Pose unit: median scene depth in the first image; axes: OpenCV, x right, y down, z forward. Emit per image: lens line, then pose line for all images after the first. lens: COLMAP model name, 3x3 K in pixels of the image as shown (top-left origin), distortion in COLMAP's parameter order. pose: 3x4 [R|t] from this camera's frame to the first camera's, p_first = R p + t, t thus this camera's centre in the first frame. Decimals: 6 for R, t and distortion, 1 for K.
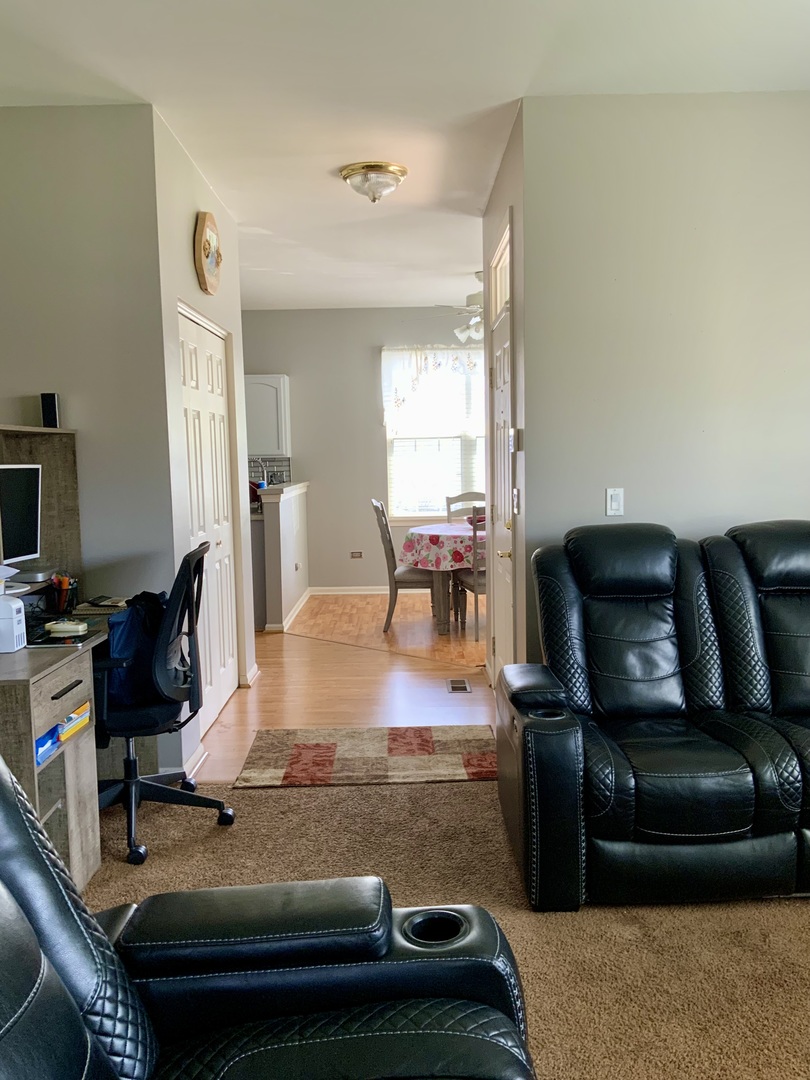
lens RADIAL K [[891.1, 0, 405.0], [0, 891.1, 540.0], [0, 0, 1]] dist [0.125807, -0.257645]
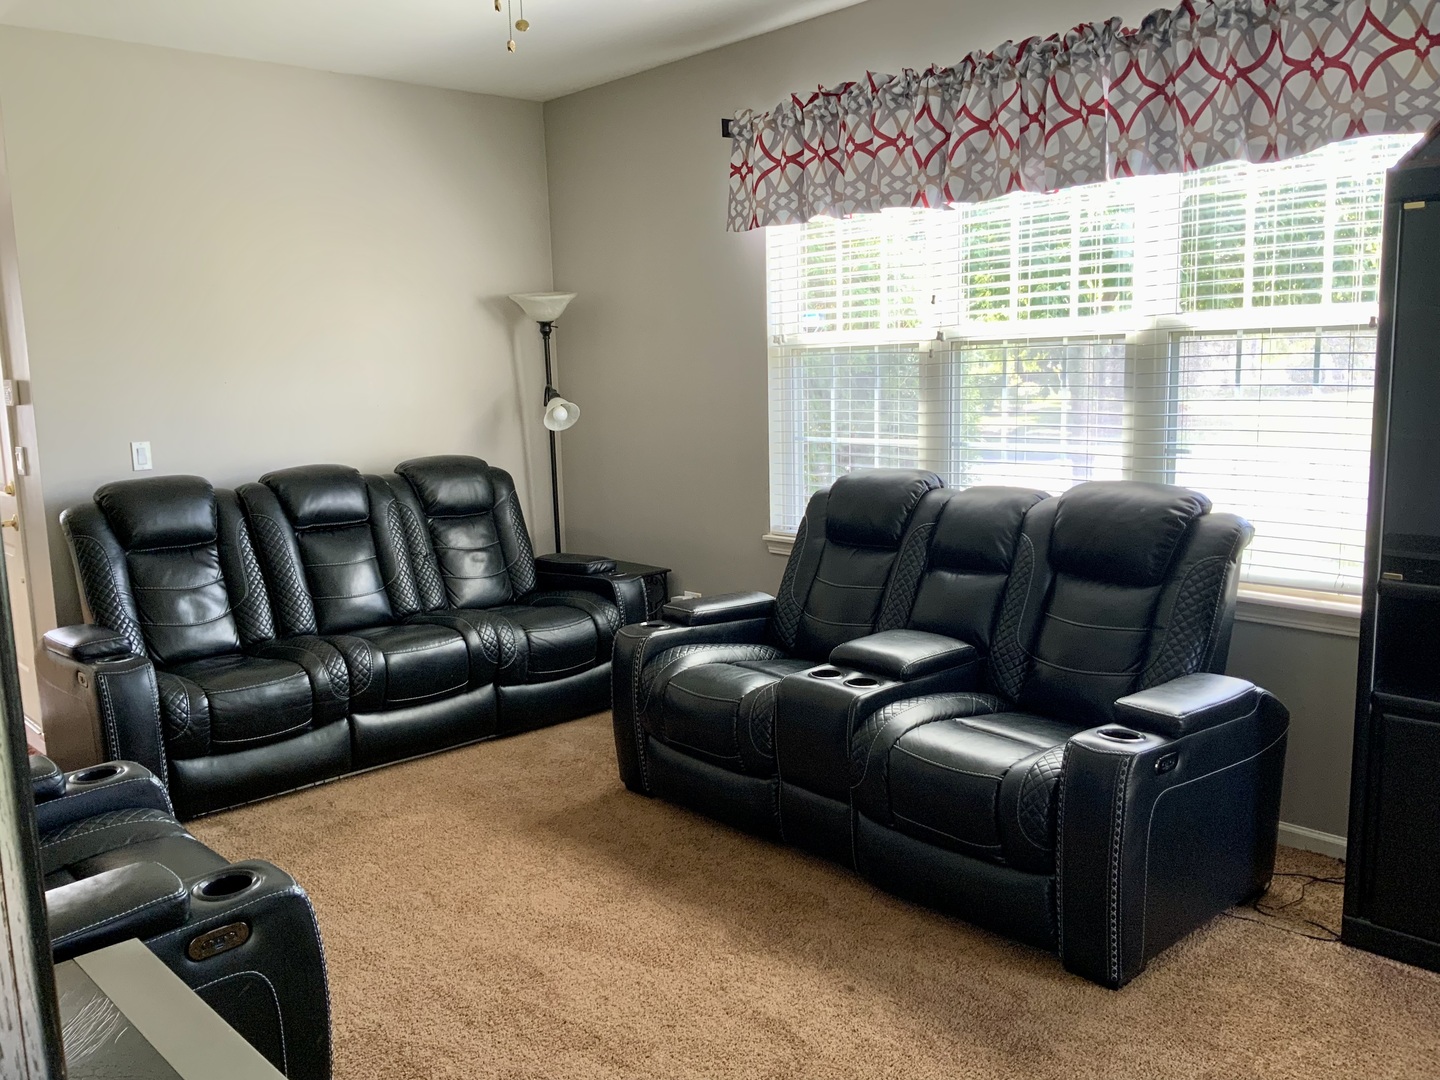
lens RADIAL K [[1188.1, 0, 716.5], [0, 1188.1, 538.1], [0, 0, 1]] dist [0.125807, -0.257645]
pose [[0.742752, -0.097749, 0.662393, -0.194147], [0.078175, 0.995180, 0.059199, 0.018851], [-0.664988, 0.007812, 0.746813, -0.426112]]
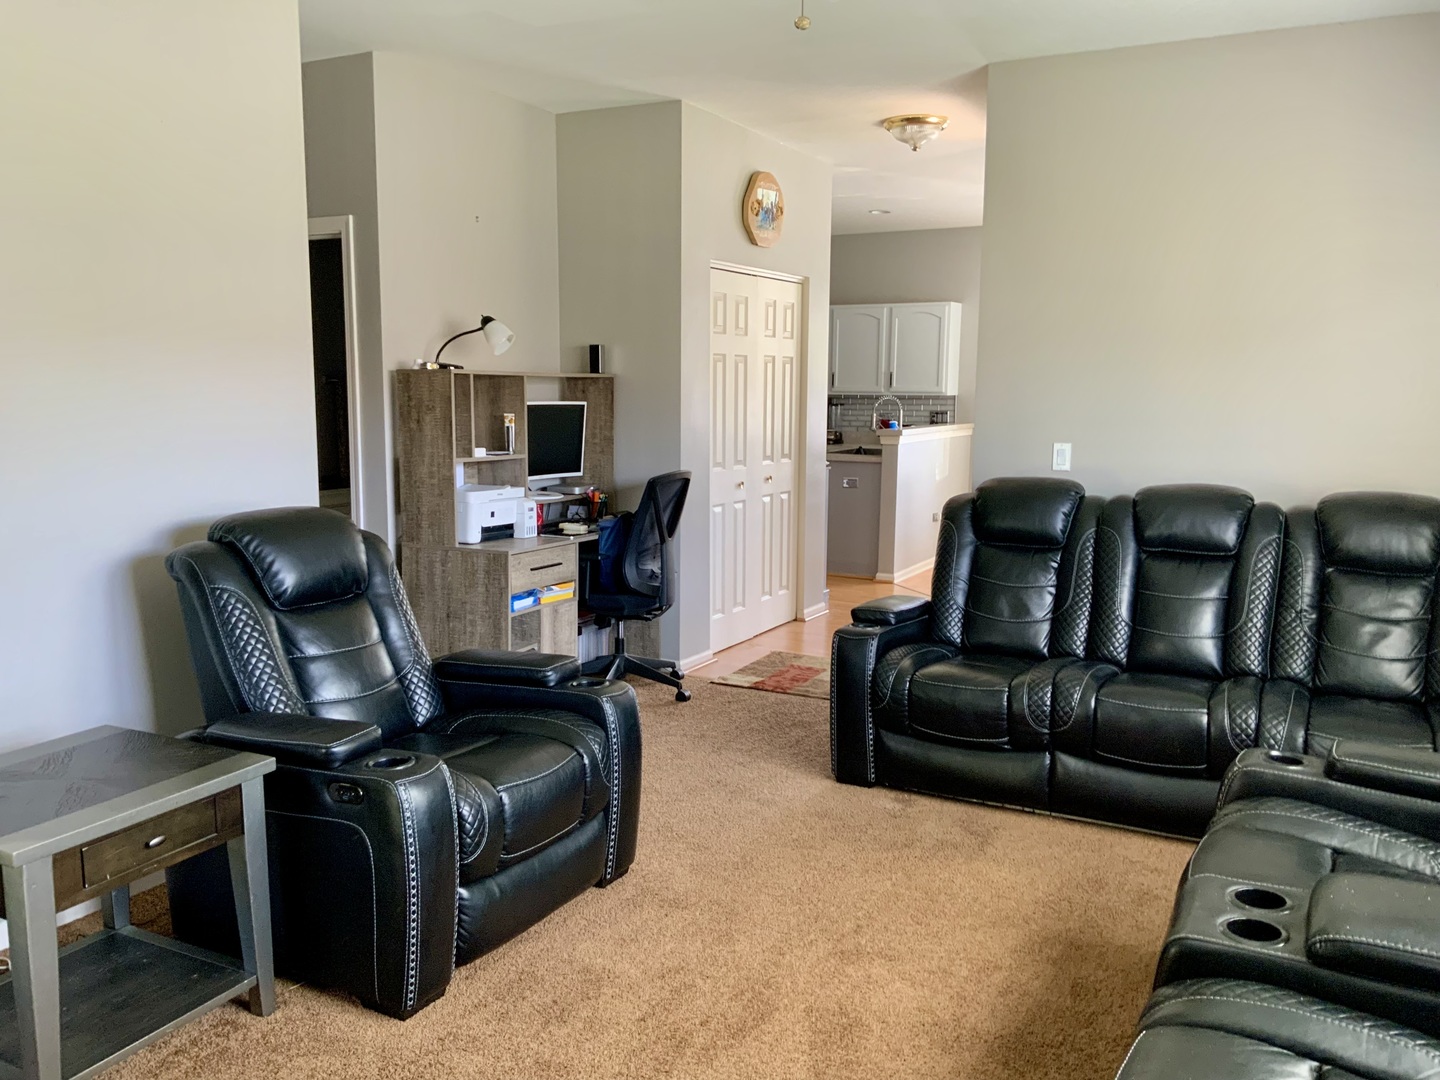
lens RADIAL K [[1188.1, 0, 716.5], [0, 1188.1, 538.1], [0, 0, 1]] dist [0.125807, -0.257645]
pose [[0.881071, 0.088686, -0.464595, 0.575050], [-0.071742, 0.995957, 0.054062, 0.003117], [0.467511, -0.014302, 0.883871, -0.405994]]
